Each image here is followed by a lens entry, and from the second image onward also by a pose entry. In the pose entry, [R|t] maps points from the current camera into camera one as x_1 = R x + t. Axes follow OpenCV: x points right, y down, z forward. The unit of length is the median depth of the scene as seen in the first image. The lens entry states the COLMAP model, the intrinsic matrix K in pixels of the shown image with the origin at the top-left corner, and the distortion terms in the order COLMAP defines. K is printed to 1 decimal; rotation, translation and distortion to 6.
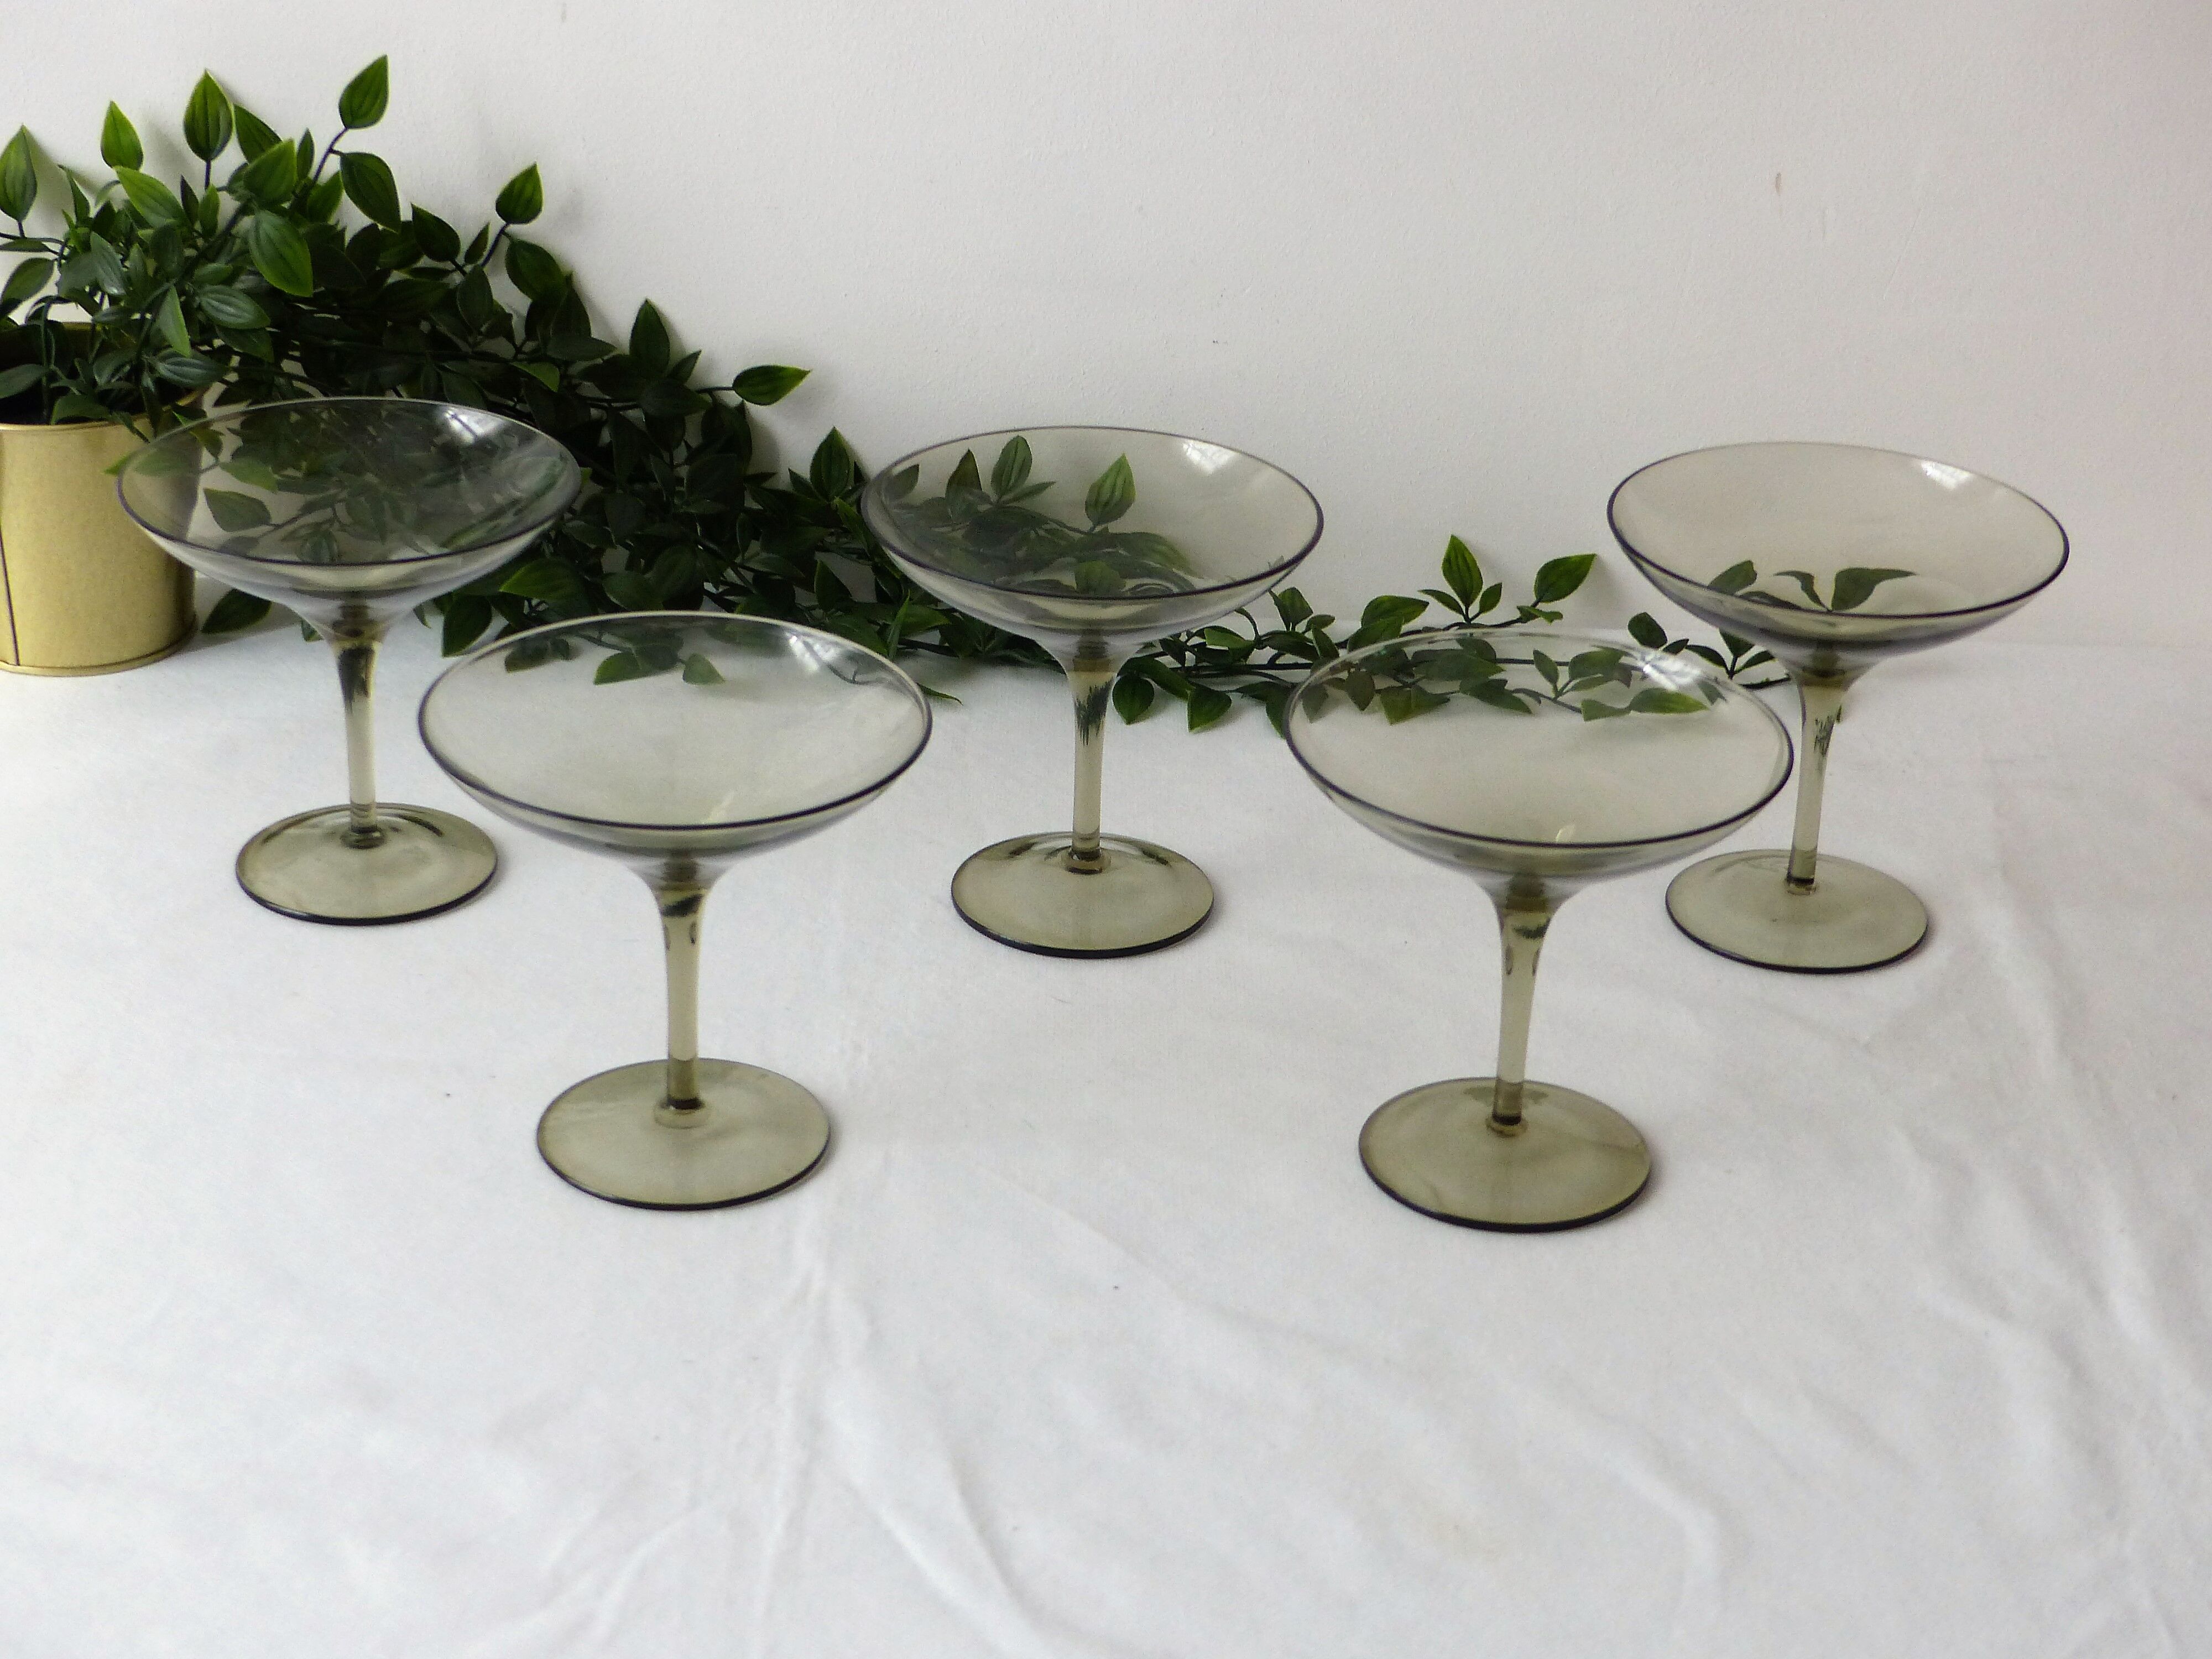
lens RADIAL K [[4327.0, 0, 1106.0], [0, 4327.0, 829.5], [0, 0, 1]] dist [0.010834, -0.136145]
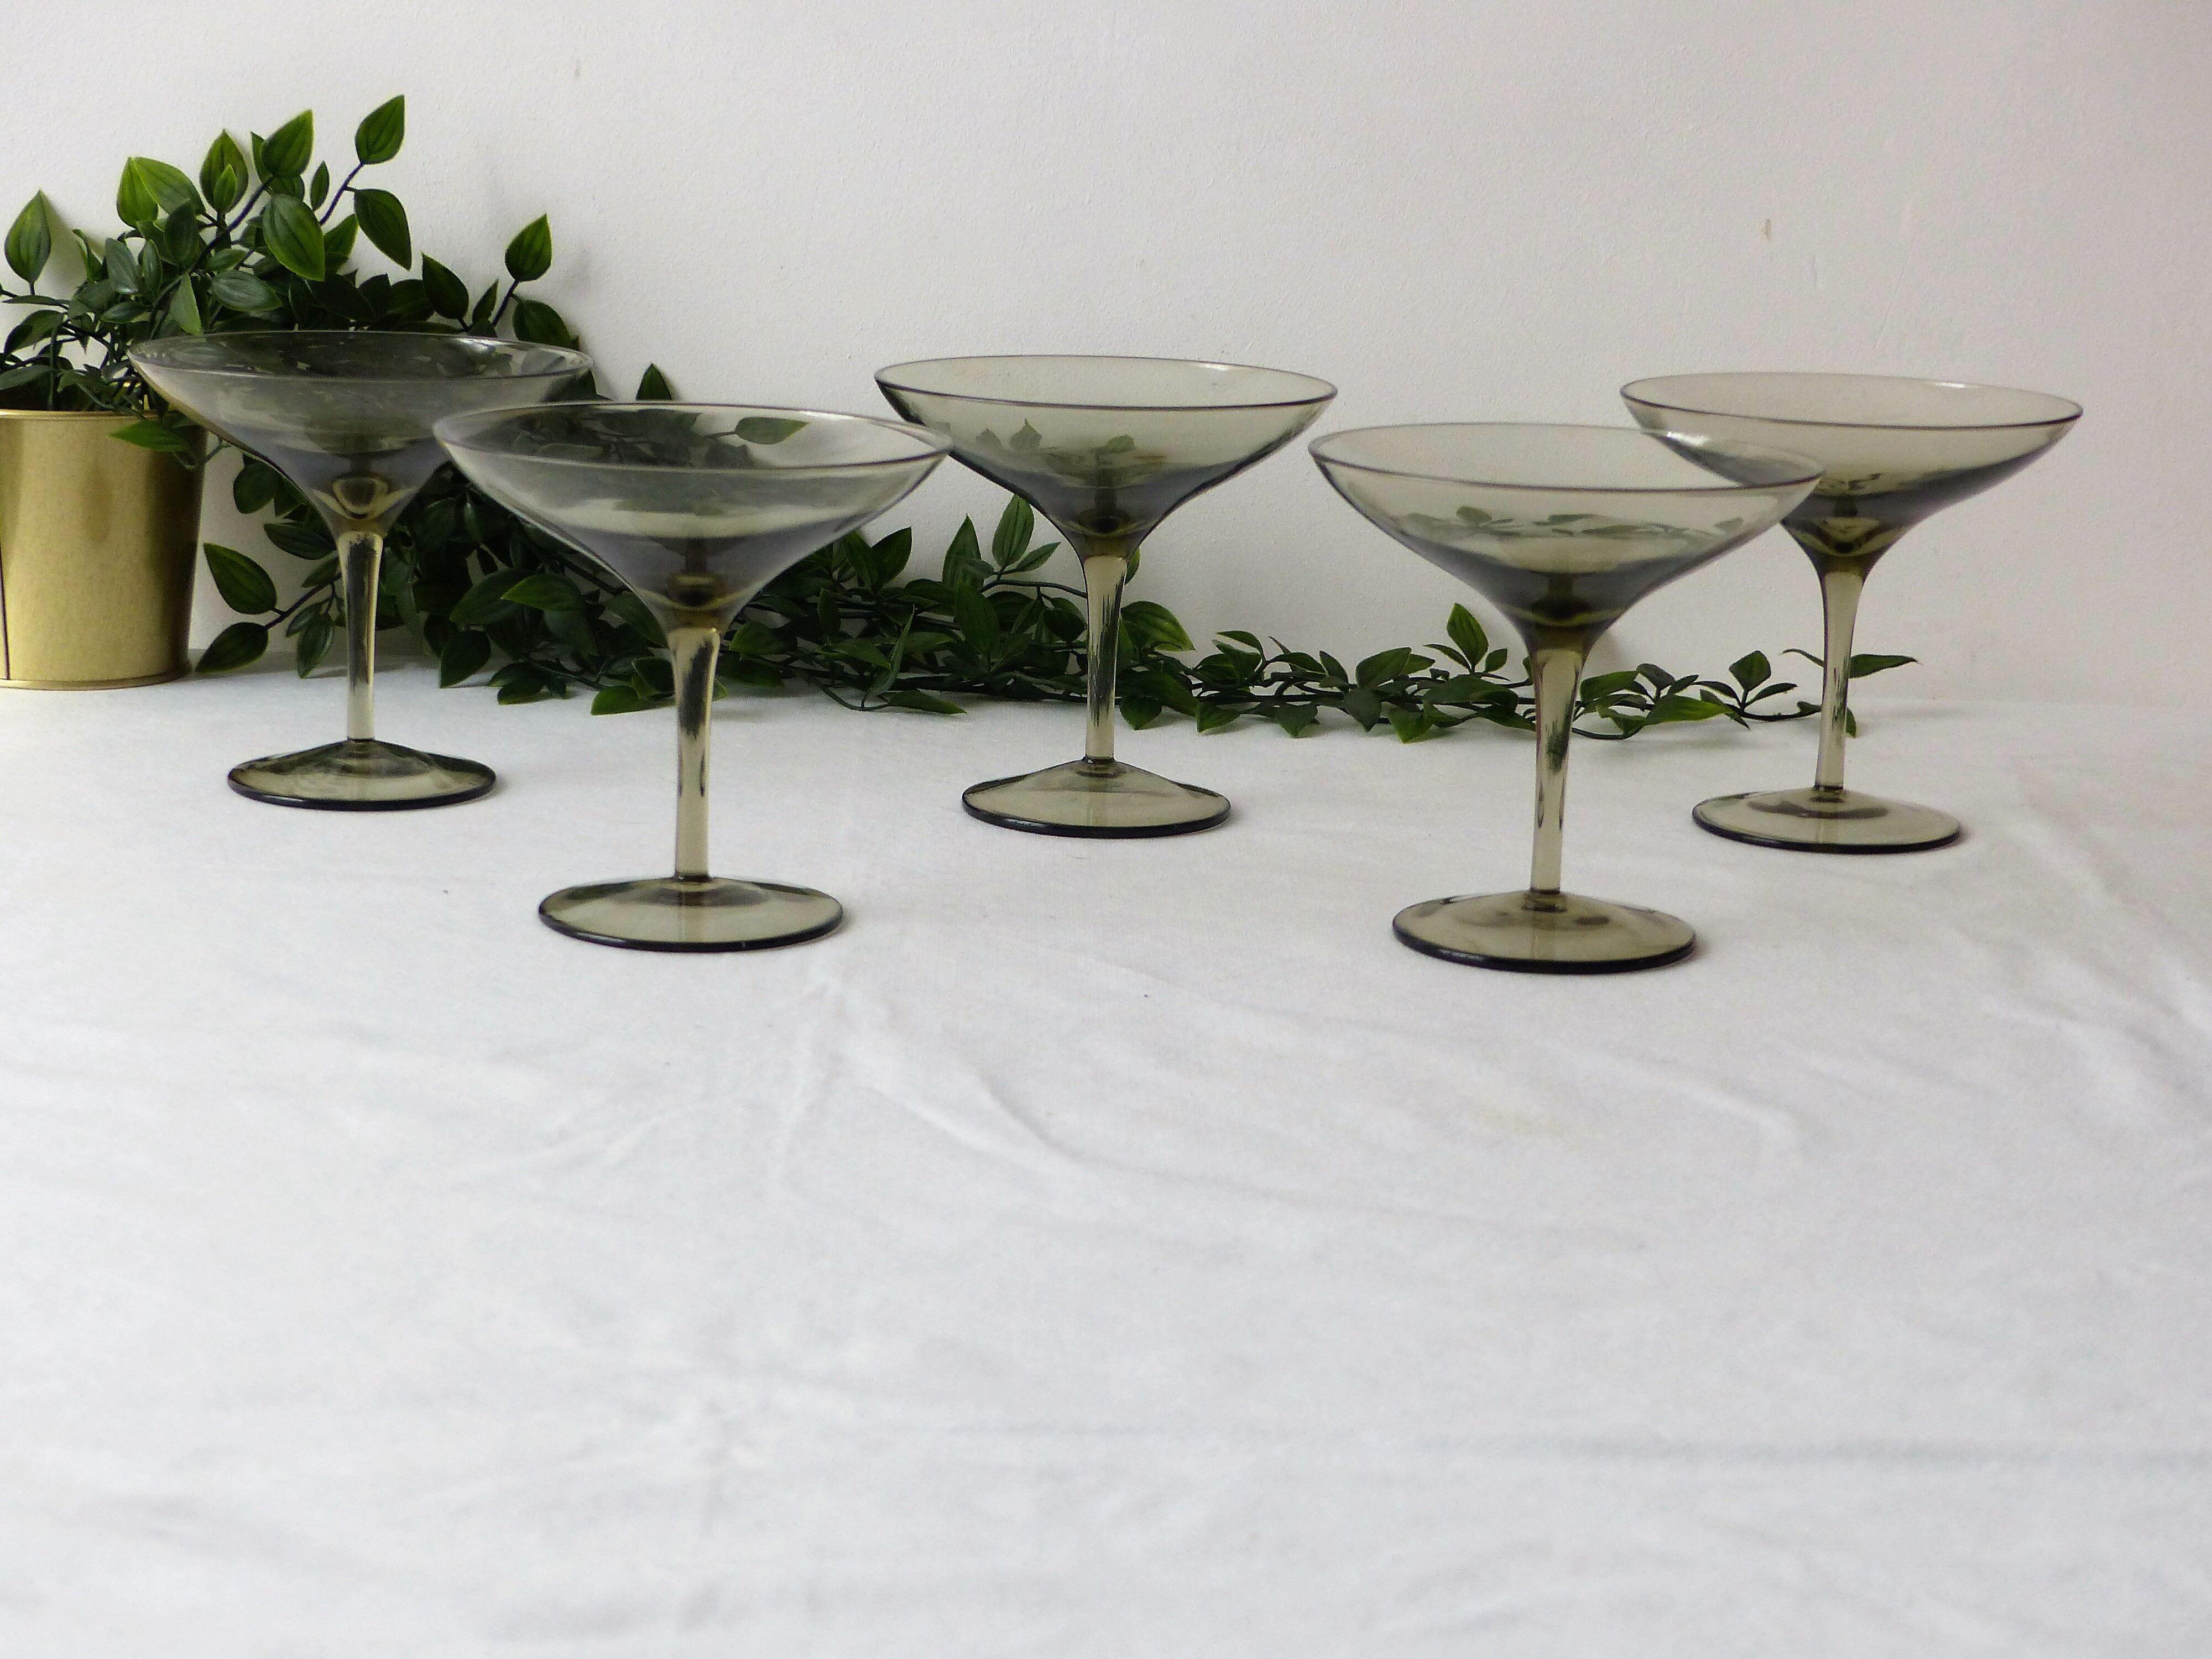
lens RADIAL K [[4327.0, 0, 1106.0], [0, 4327.0, 829.5], [0, 0, 1]] dist [0.010834, -0.136145]
pose [[0.999884, -0.005052, 0.014362, -0.019253], [0.008526, 0.967349, -0.253304, 0.298753], [-0.012613, 0.253397, 0.967280, 0.064498]]
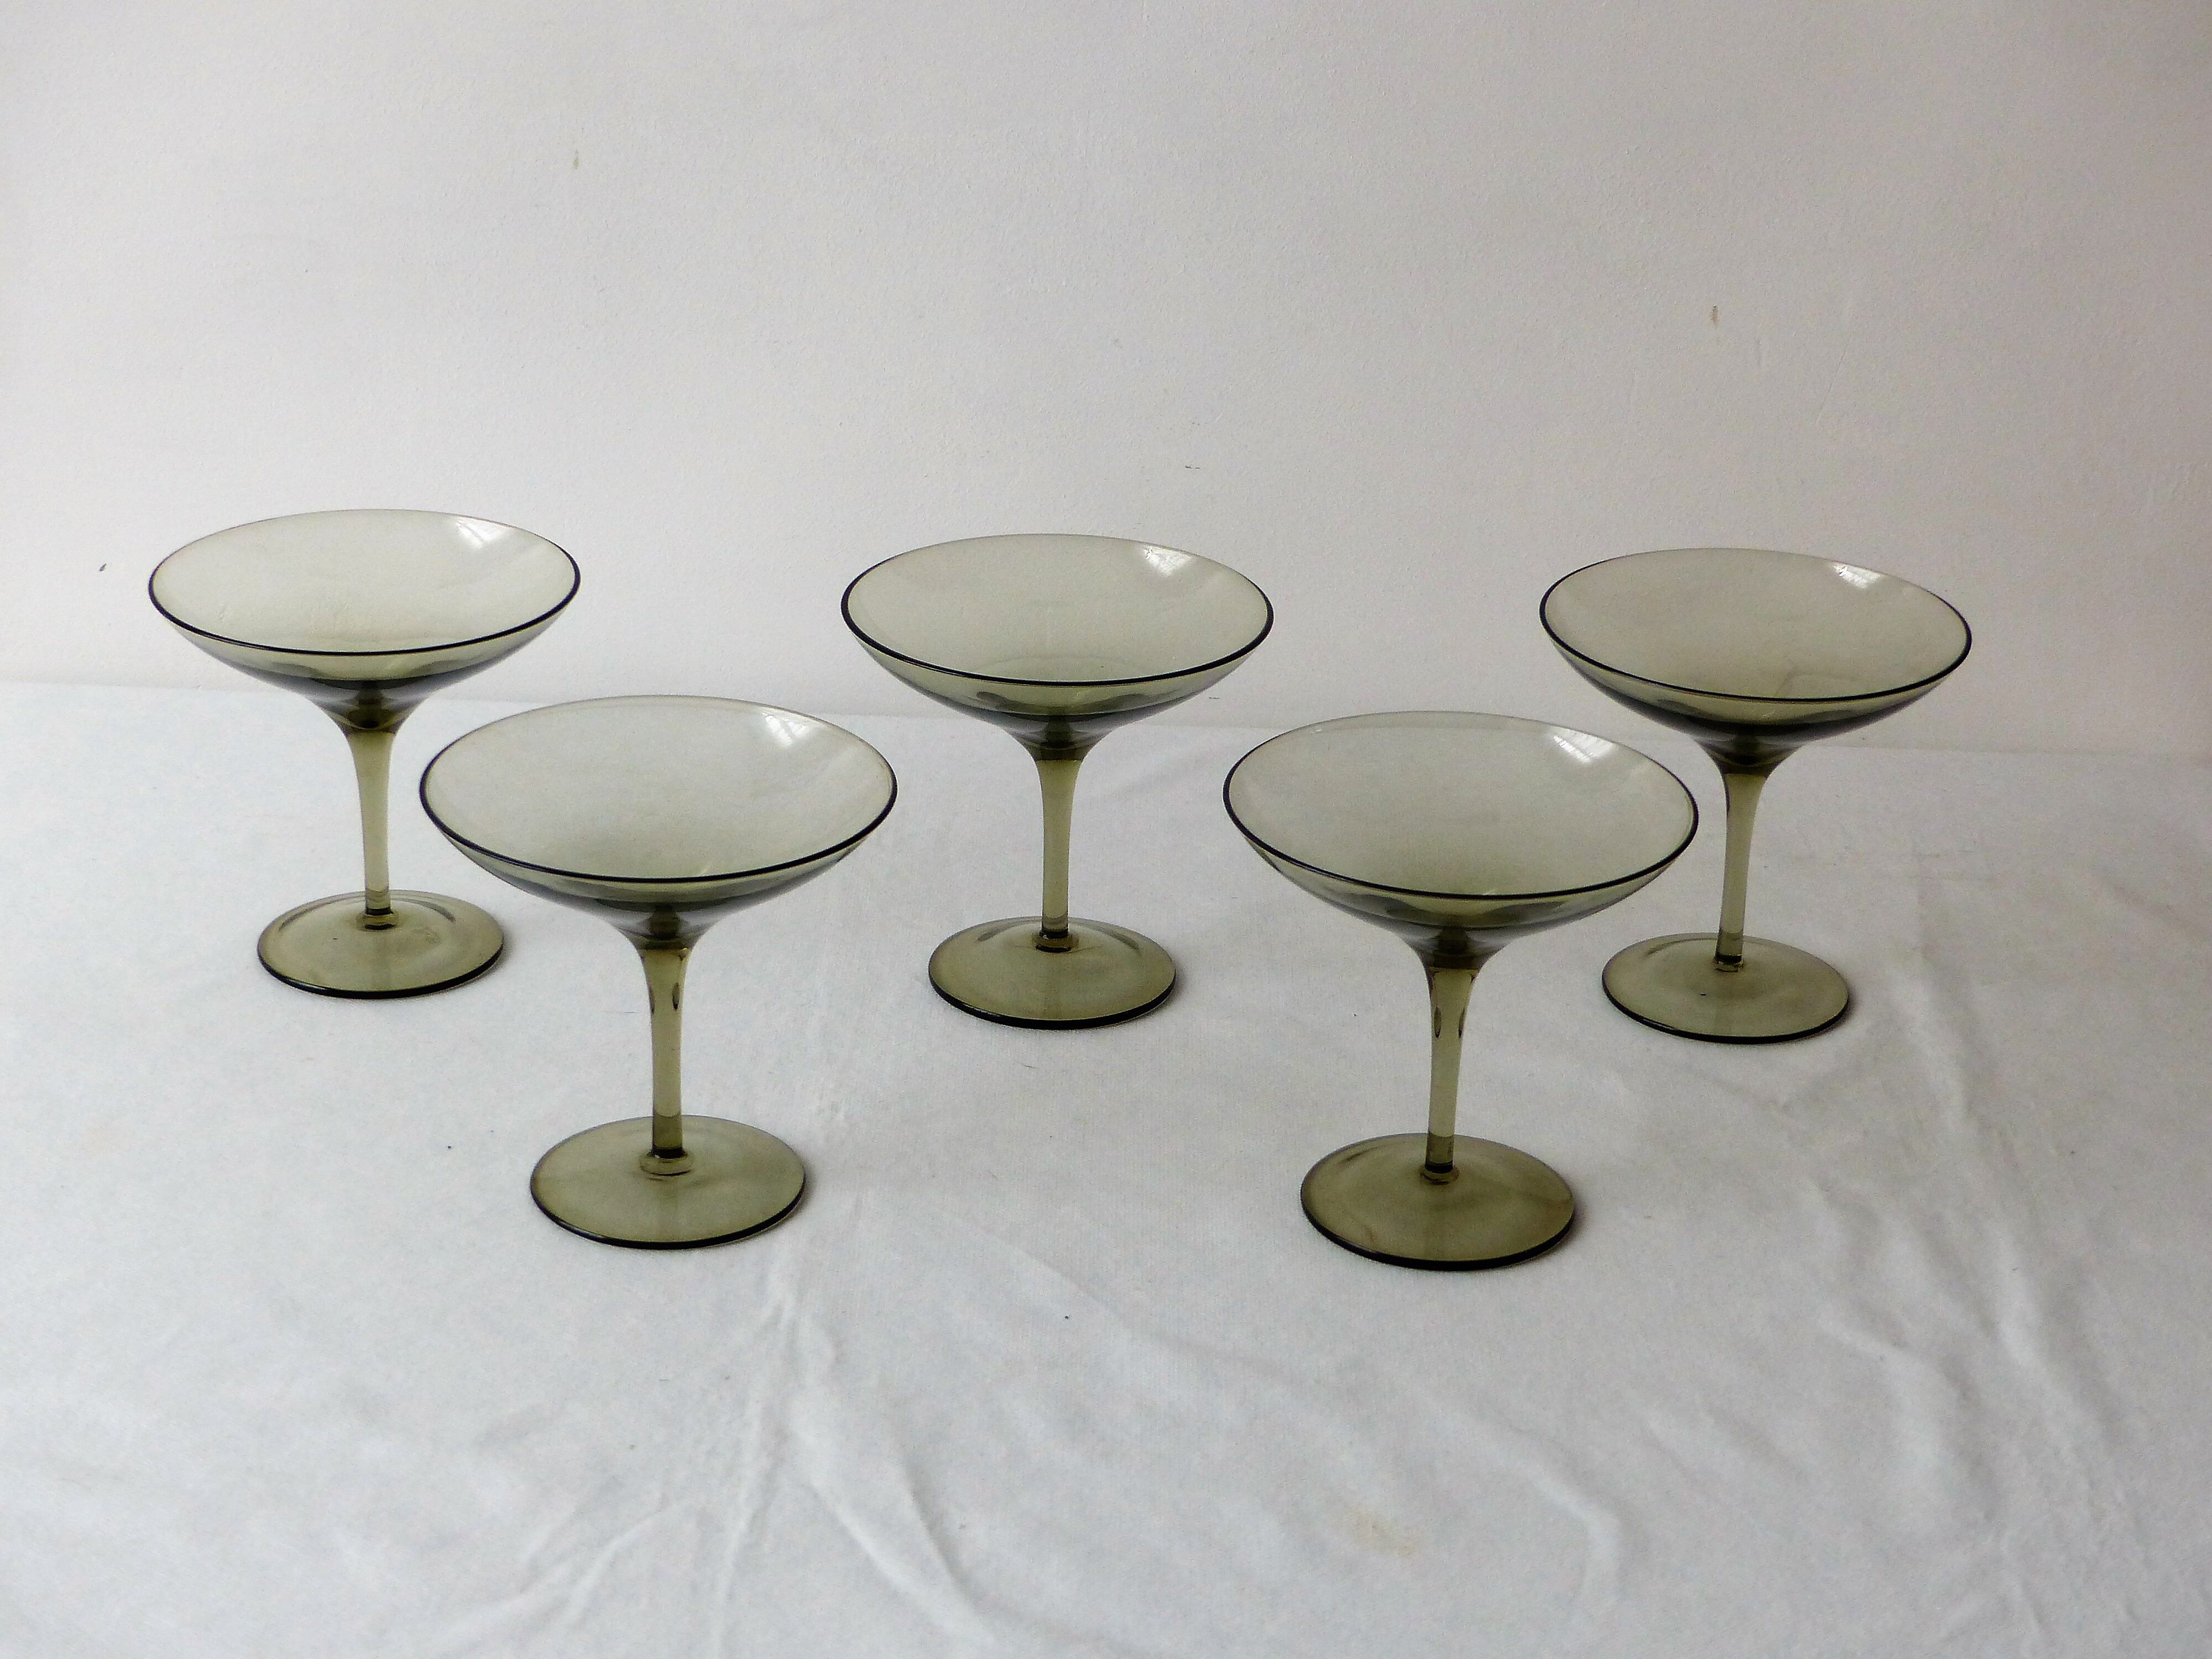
lens RADIAL K [[4327.0, 0, 1106.0], [0, 4327.0, 829.5], [0, 0, 1]] dist [0.010834, -0.136145]
pose [[0.999845, -0.001873, -0.017527, 0.029625], [0.000956, 0.998639, -0.052152, 0.039462], [0.017601, 0.052127, 0.998485, -0.070893]]
